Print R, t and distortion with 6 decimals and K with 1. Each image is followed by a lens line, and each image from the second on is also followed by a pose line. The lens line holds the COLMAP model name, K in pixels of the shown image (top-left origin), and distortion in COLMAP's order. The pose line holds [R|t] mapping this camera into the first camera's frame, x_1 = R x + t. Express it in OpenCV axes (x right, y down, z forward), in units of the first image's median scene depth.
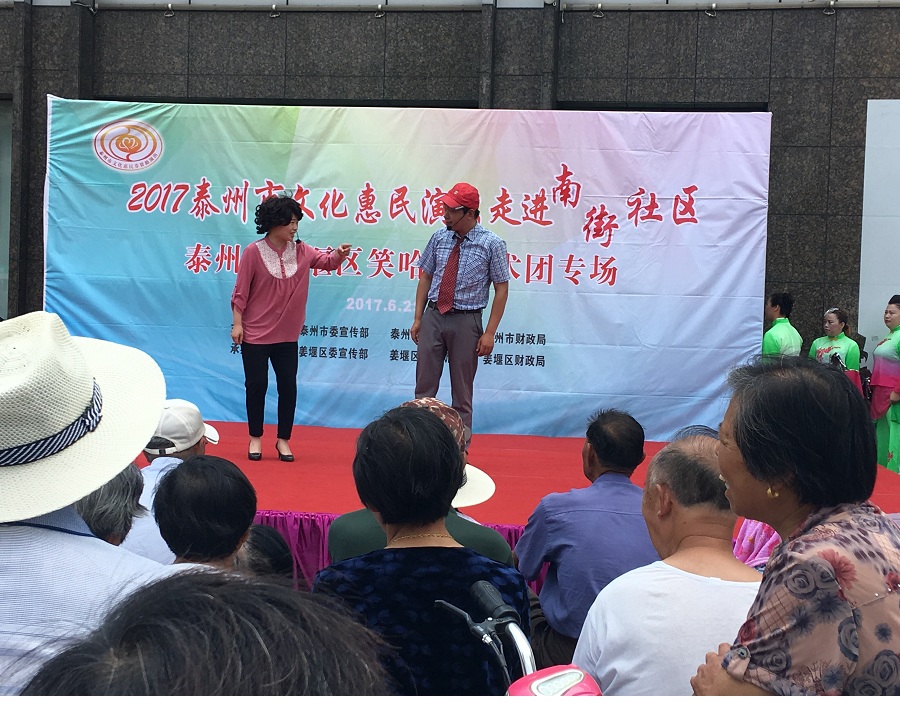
lens RADIAL K [[1425.7, 0, 477.3], [0, 1425.7, 354.0], [0, 0, 1]] dist [0.035889, 0.190770]
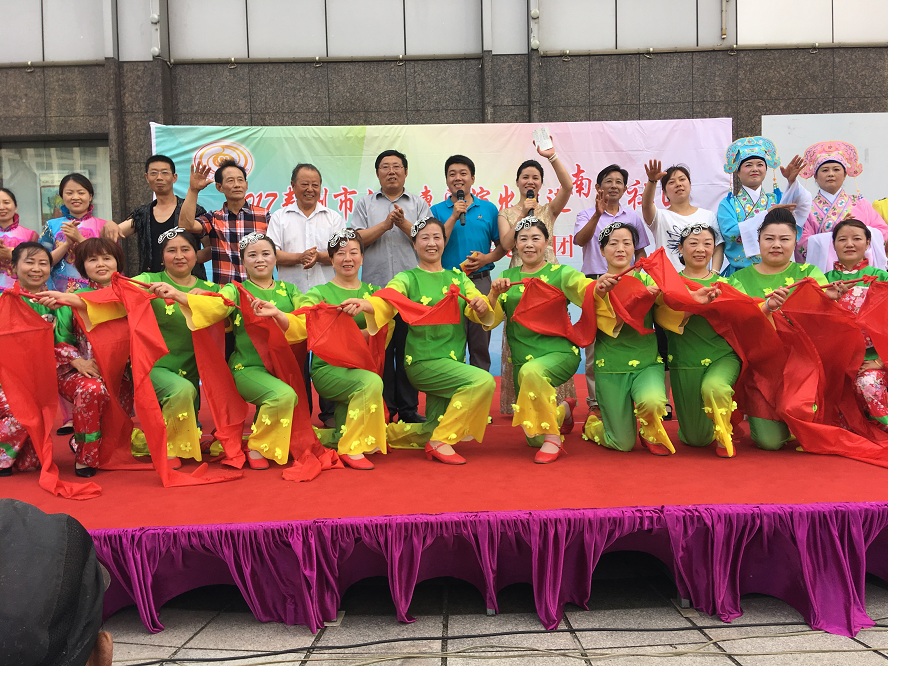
lens RADIAL K [[746.4, 0, 452.4], [0, 746.4, 337.0], [0, 0, 1]] dist [0.107013, -0.169497]
pose [[0.982877, -0.069944, 0.170473, -0.175613], [0.065768, 0.997383, 0.030029, -0.004135], [-0.172127, -0.018303, 0.984905, 0.338368]]
